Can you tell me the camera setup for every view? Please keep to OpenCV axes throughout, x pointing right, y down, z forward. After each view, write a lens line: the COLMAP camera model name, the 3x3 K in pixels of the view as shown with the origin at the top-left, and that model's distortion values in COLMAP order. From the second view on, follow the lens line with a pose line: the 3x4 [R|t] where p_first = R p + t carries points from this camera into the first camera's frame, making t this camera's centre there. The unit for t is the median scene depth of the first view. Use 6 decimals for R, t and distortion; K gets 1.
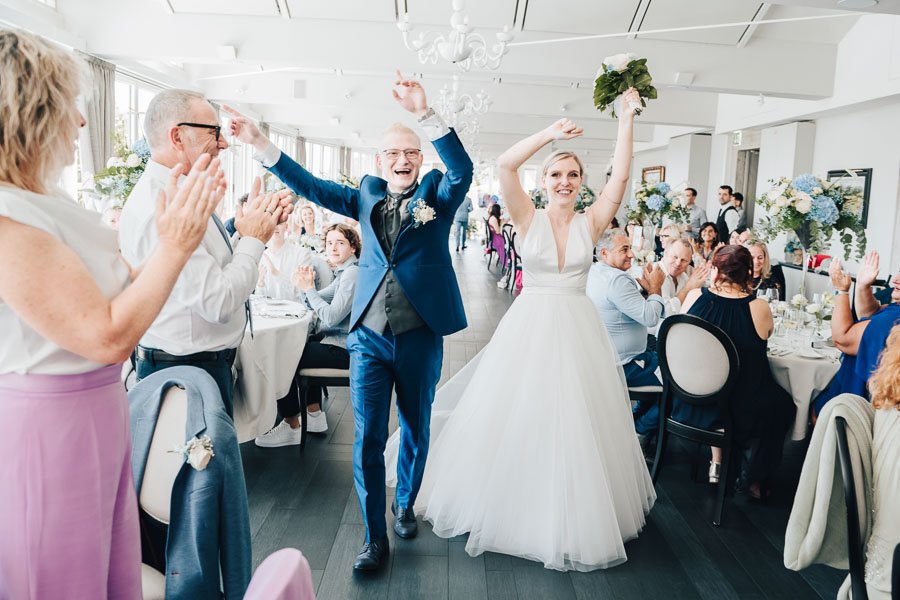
lens RADIAL K [[748.4, 0, 450.0], [0, 748.4, 300.0], [0, 0, 1]] dist [-0.125401, 0.129715]
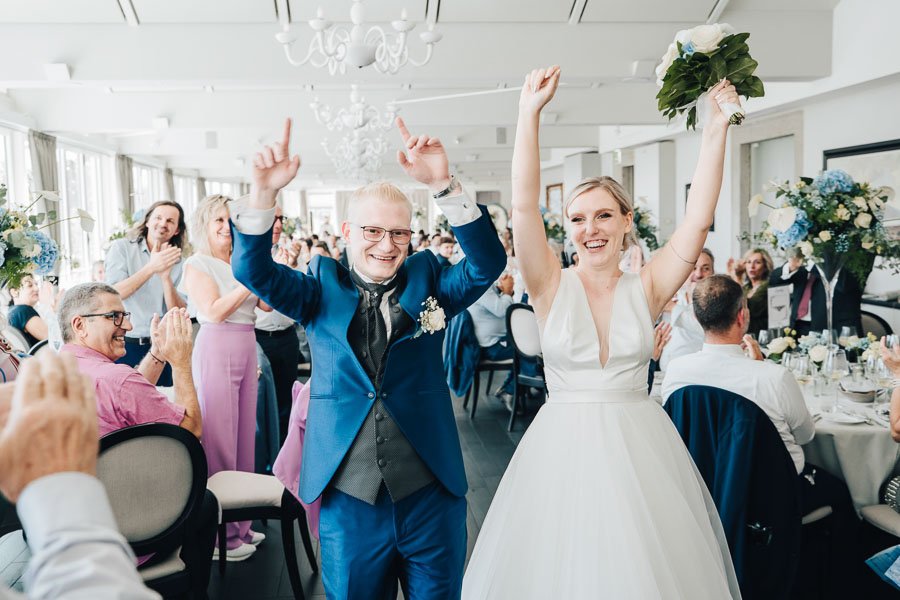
lens RADIAL K [[976.4, 0, 450.0], [0, 976.4, 300.0], [0, 0, 1]] dist [0.002558, 0.002366]
pose [[0.992960, -0.077013, 0.089991, -0.004703], [0.081425, 0.995598, -0.046425, 0.043039], [-0.086020, 0.053426, 0.994860, -0.457202]]
